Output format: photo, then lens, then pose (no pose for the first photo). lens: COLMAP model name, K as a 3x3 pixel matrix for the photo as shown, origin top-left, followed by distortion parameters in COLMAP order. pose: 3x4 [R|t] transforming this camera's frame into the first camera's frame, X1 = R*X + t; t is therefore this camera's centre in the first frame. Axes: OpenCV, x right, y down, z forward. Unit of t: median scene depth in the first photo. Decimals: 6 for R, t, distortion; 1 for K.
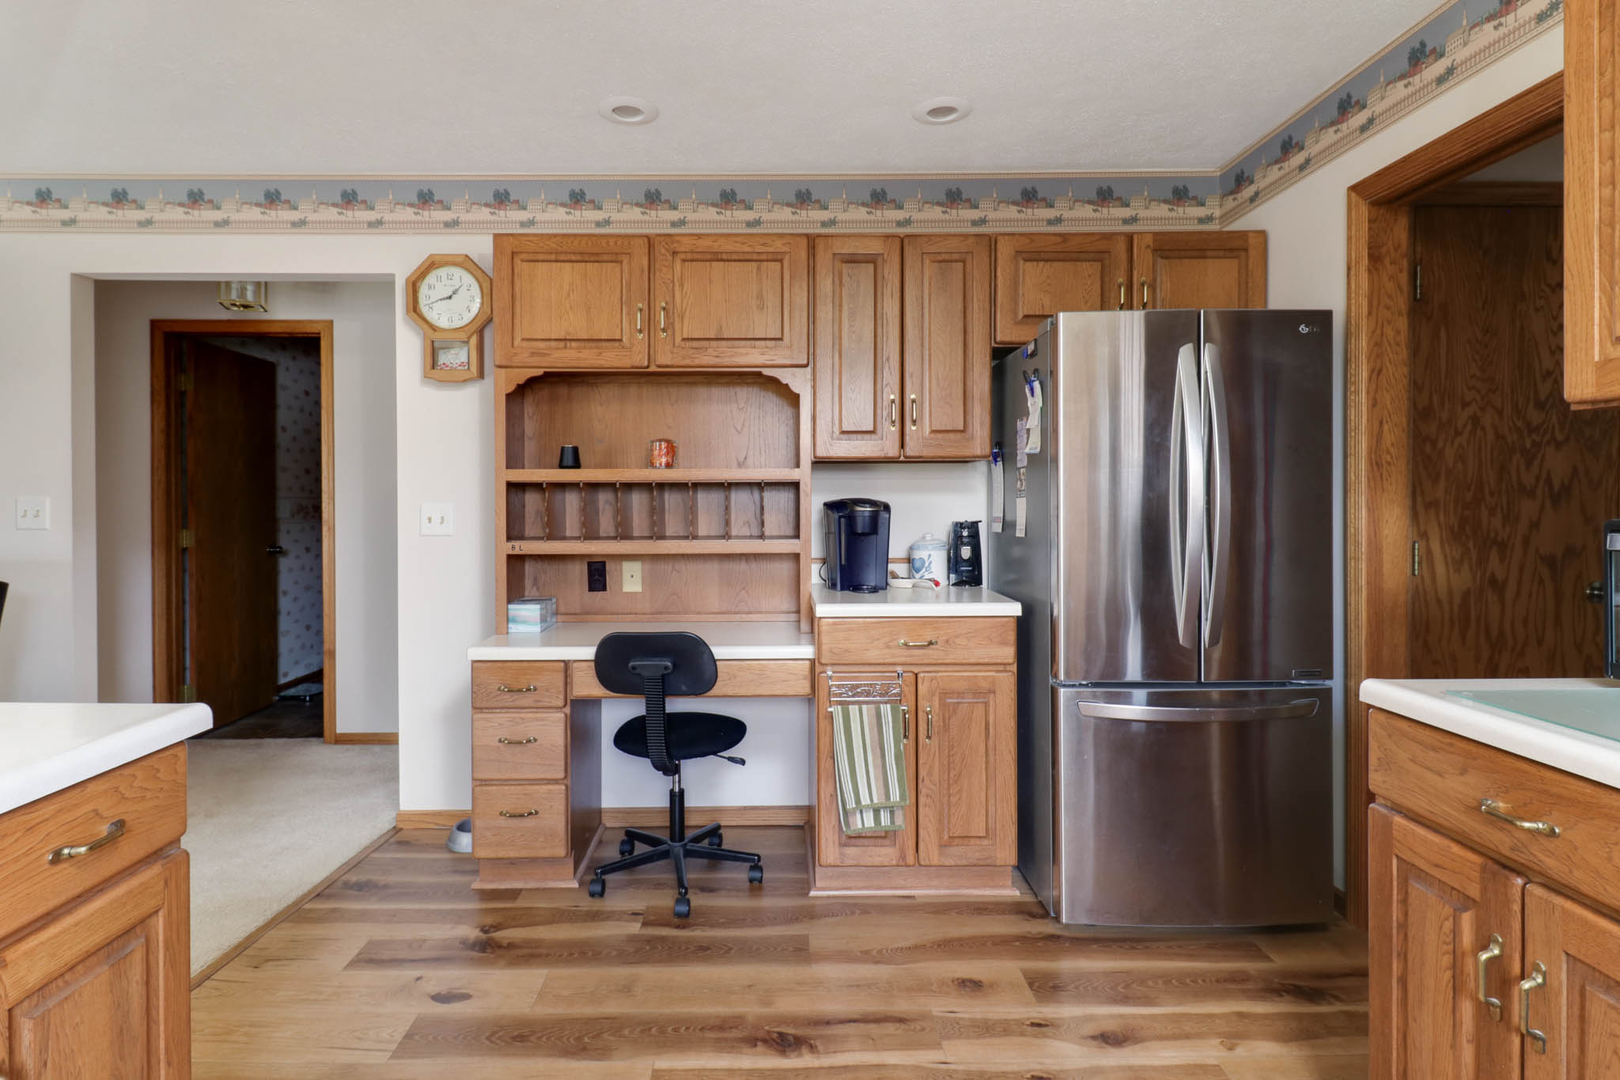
lens RADIAL K [[875.0, 0, 803.4], [0, 875.0, 491.3], [0, 0, 1]] dist [0.013763, 0.000870]
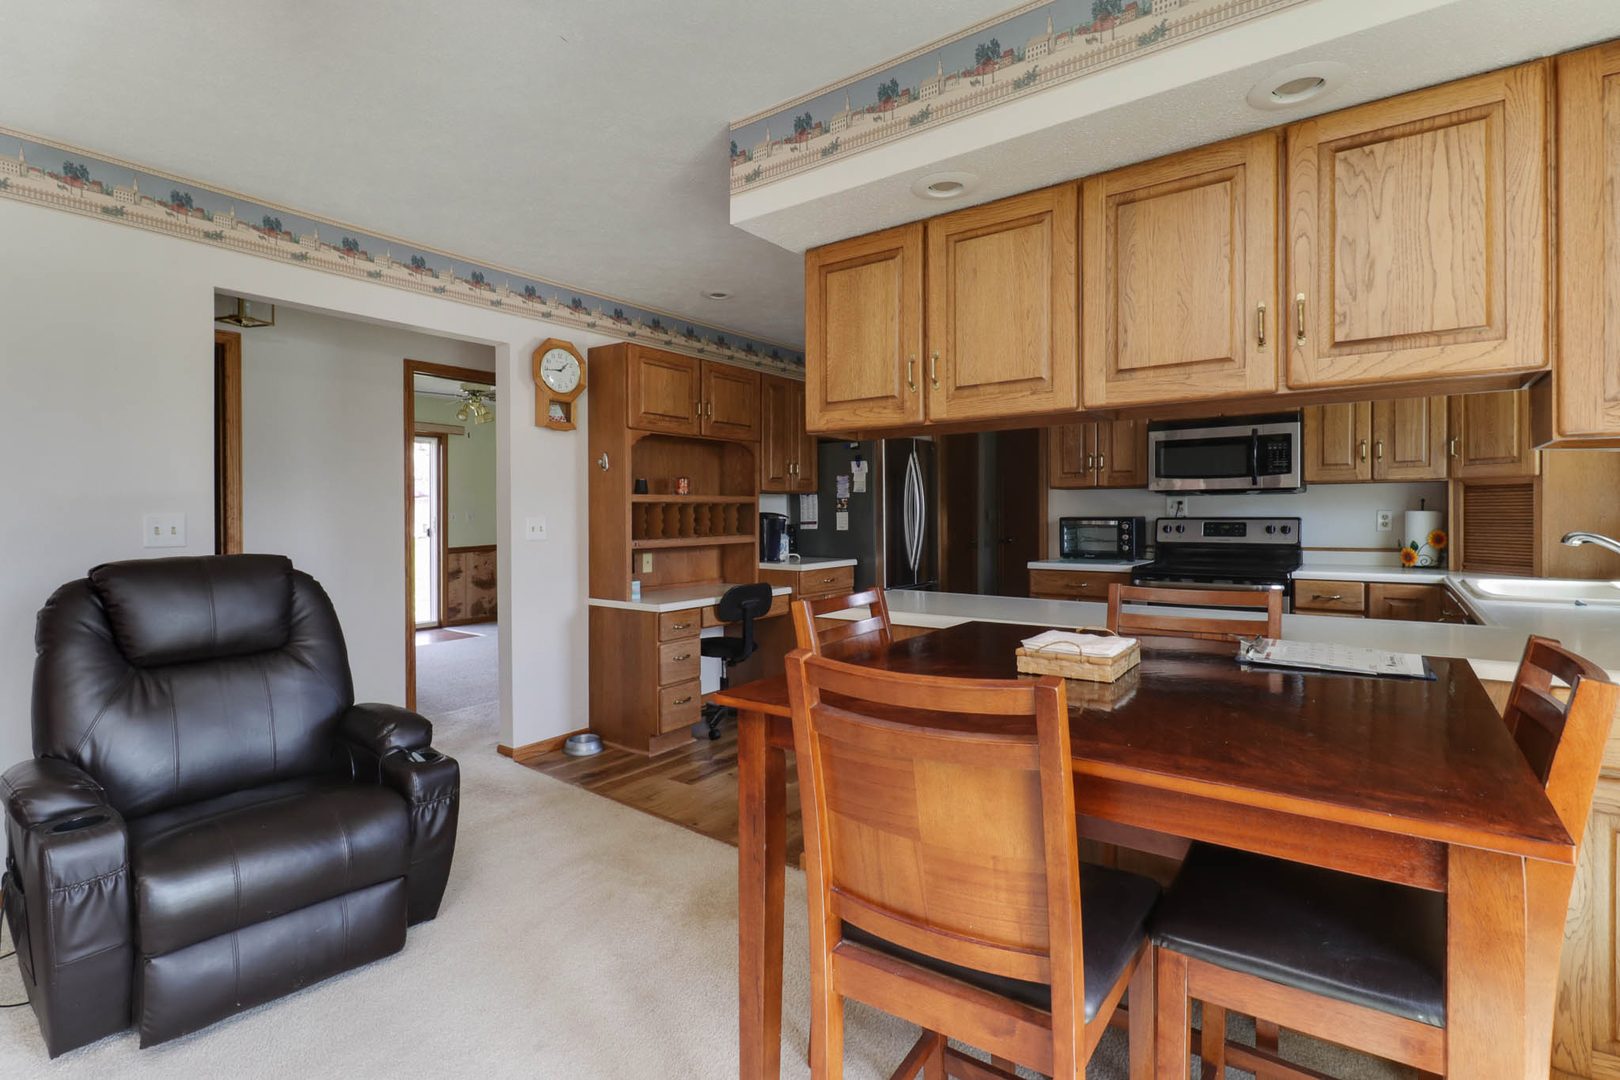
lens RADIAL K [[772.6, 0, 806.2], [0, 772.6, 526.3], [0, 0, 1]] dist [0.013664, -0.004310]
pose [[0.593940, -0.012089, 0.804419, -1.362958], [0.006228, 0.999926, 0.010429, 0.020732], [-0.804485, -0.001184, 0.593971, -0.063792]]
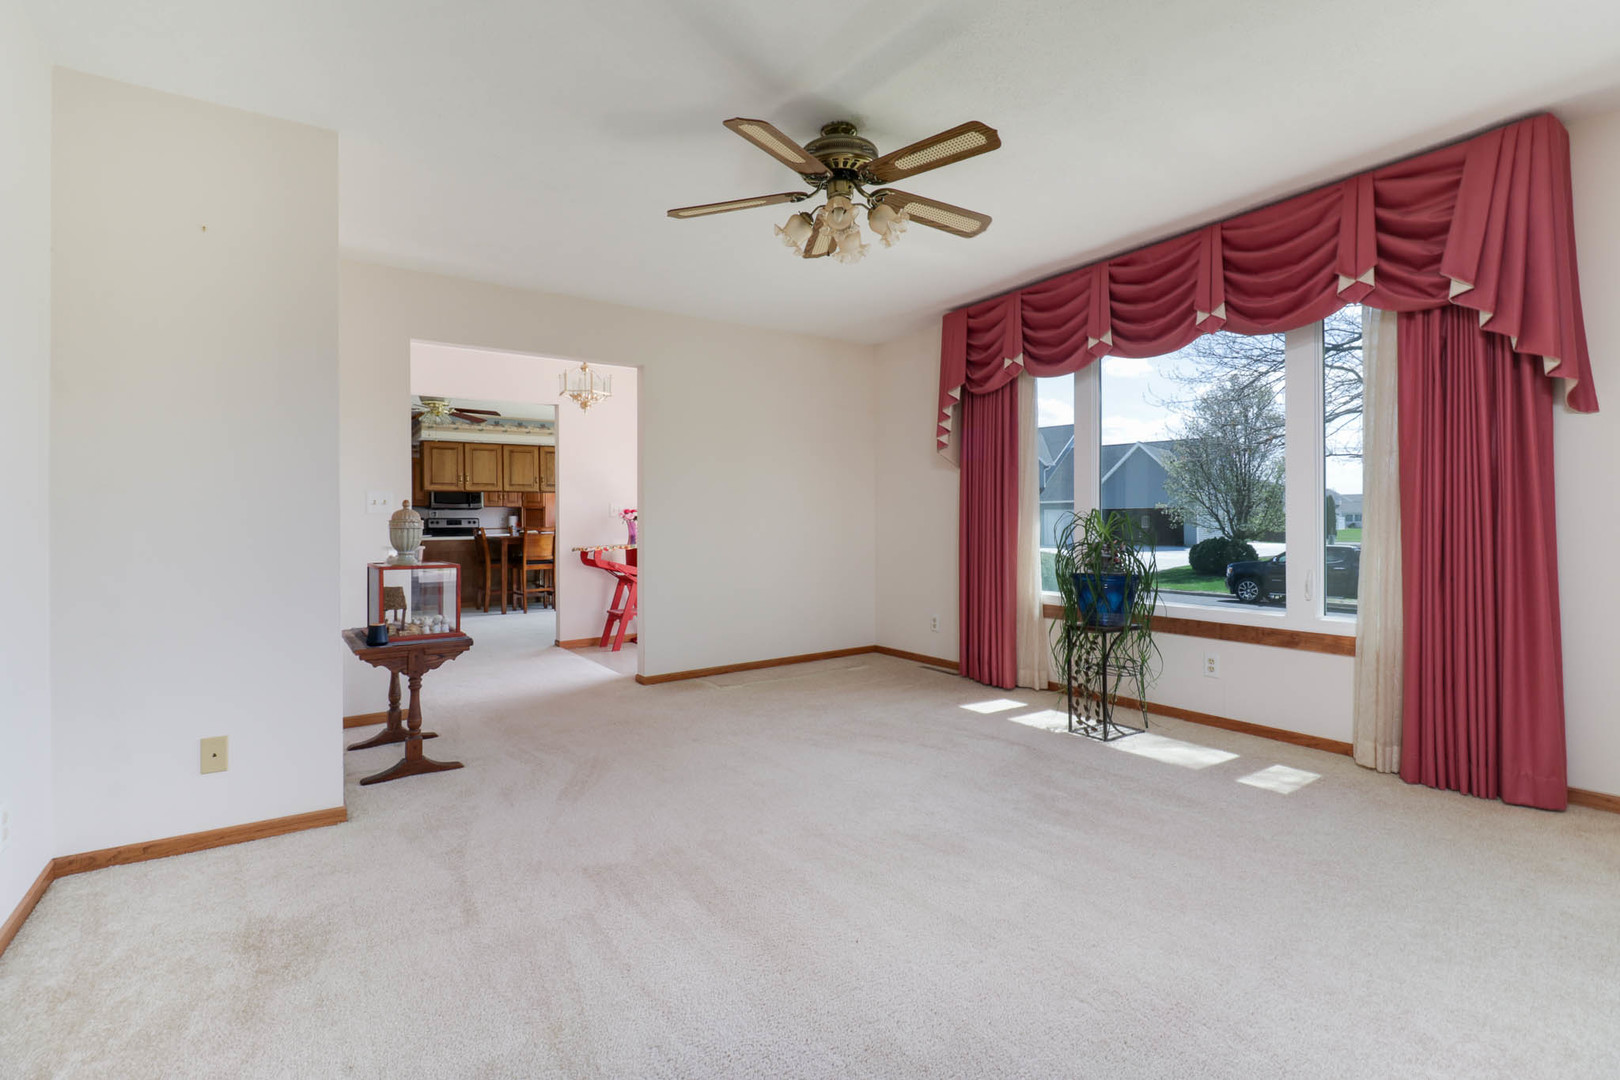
lens RADIAL K [[772.6, 0, 817.8], [0, 772.6, 528.8], [0, 0, 1]] dist [0.013664, -0.004310]
pose [[-0.565101, 0.004988, 0.825007, -4.427787], [0.014782, 0.999882, 0.004079, 0.099647], [-0.824890, 0.014501, -0.565108, 1.002187]]
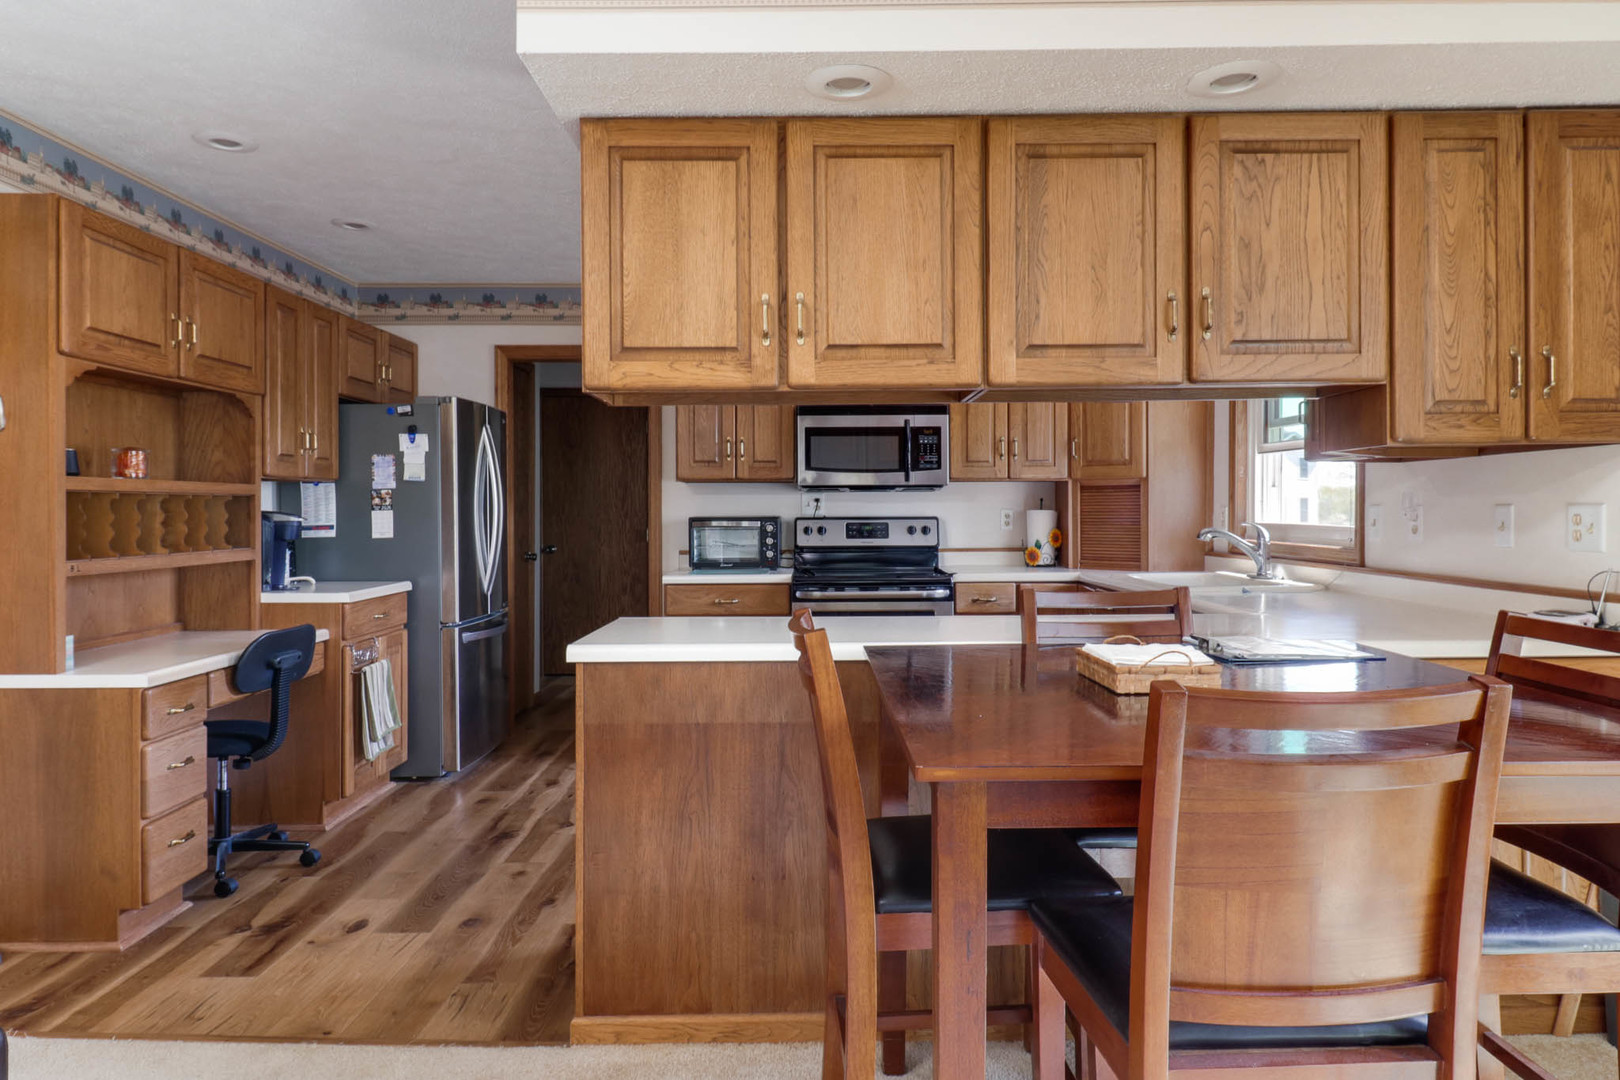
lens RADIAL K [[1027.5, 0, 806.8], [0, 1027.5, 526.3], [0, 0, 1]] dist [0.021000, -0.003740]
pose [[0.000674, -0.009328, 0.999956, -1.448830], [0.009513, 0.999911, 0.009321, 0.022776], [-0.999955, 0.009507, 0.000763, 0.313801]]
